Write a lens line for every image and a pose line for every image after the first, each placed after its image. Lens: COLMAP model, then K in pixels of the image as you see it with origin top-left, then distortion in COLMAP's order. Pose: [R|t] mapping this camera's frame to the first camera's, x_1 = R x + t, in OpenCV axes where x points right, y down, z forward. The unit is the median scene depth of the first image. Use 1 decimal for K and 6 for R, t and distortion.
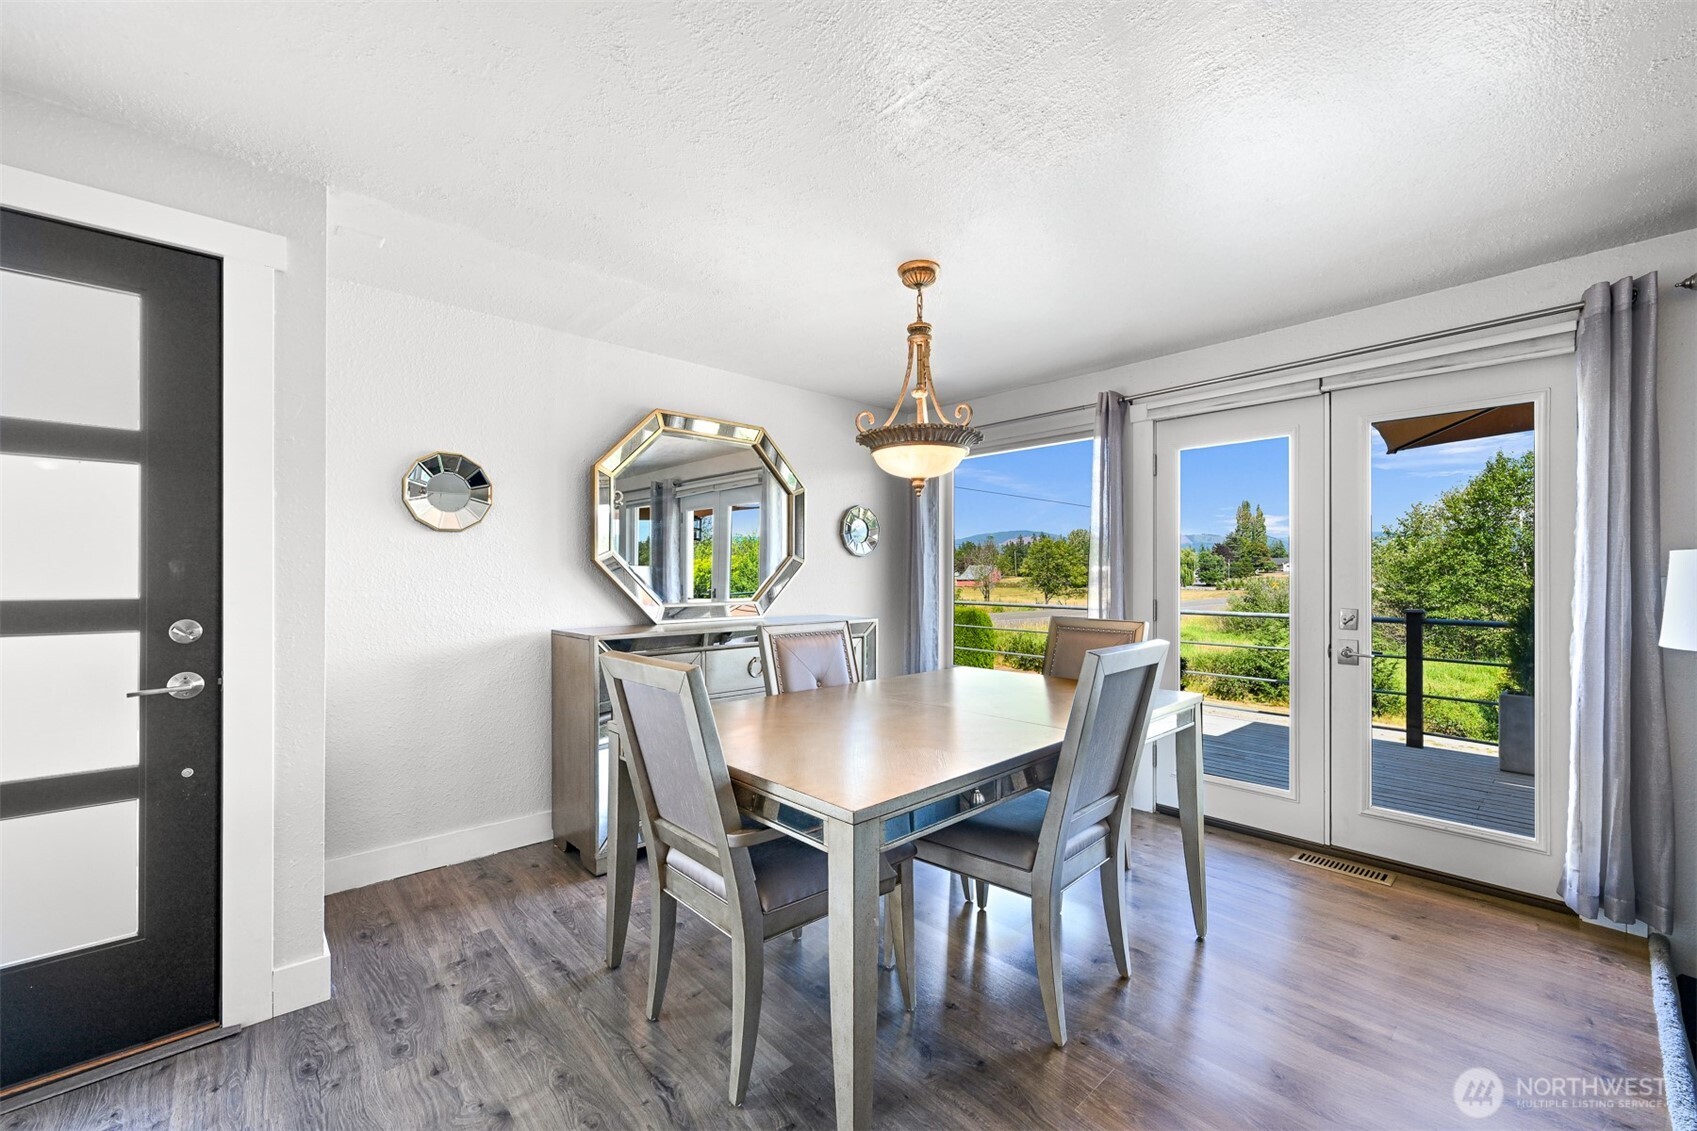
lens RADIAL K [[681.0, 0, 848.5], [0, 681.0, 565.5], [0, 0, 1]] dist [0.000045, 0.000220]
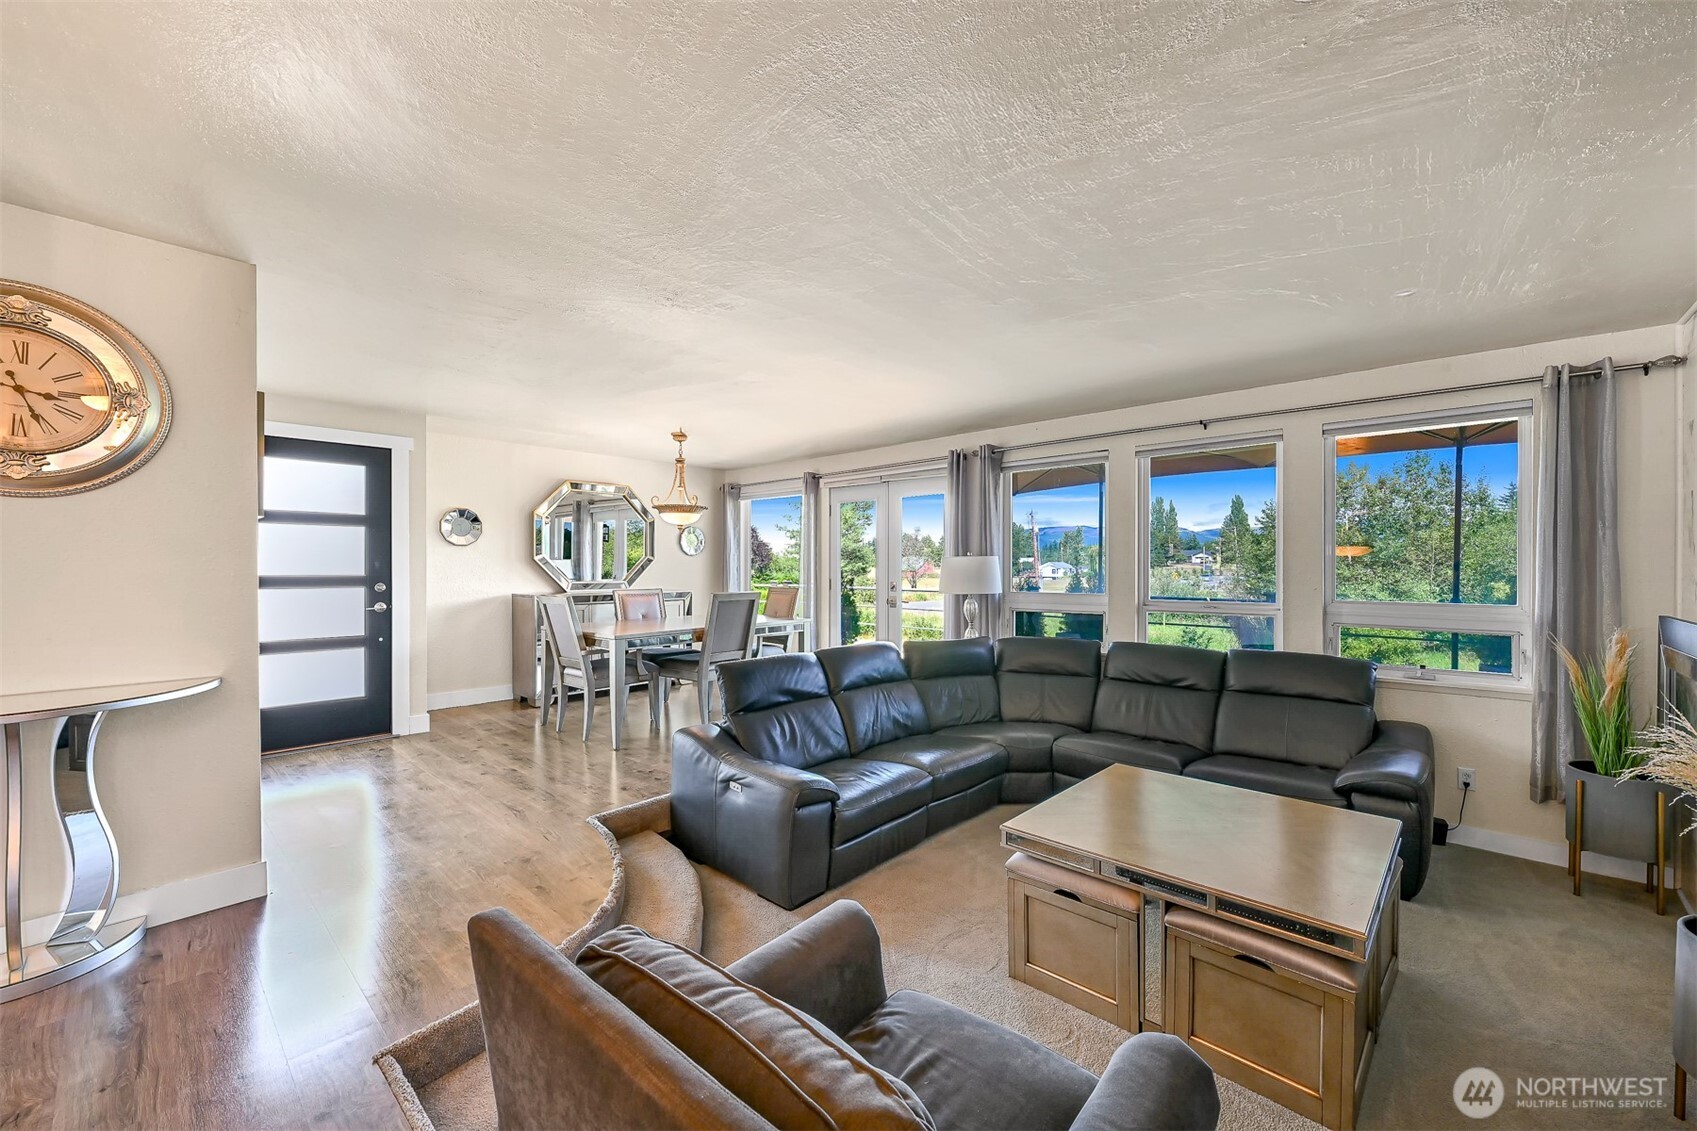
lens RADIAL K [[667.9, 0, 848.5], [0, 667.9, 565.5], [0, 0, 1]] dist [-0.000962, -0.000126]
pose [[0.995874, 0.002049, 0.090725, 0.549514], [-0.003375, 0.999890, 0.014467, -0.030246], [-0.090685, -0.014714, 0.995771, -1.544834]]
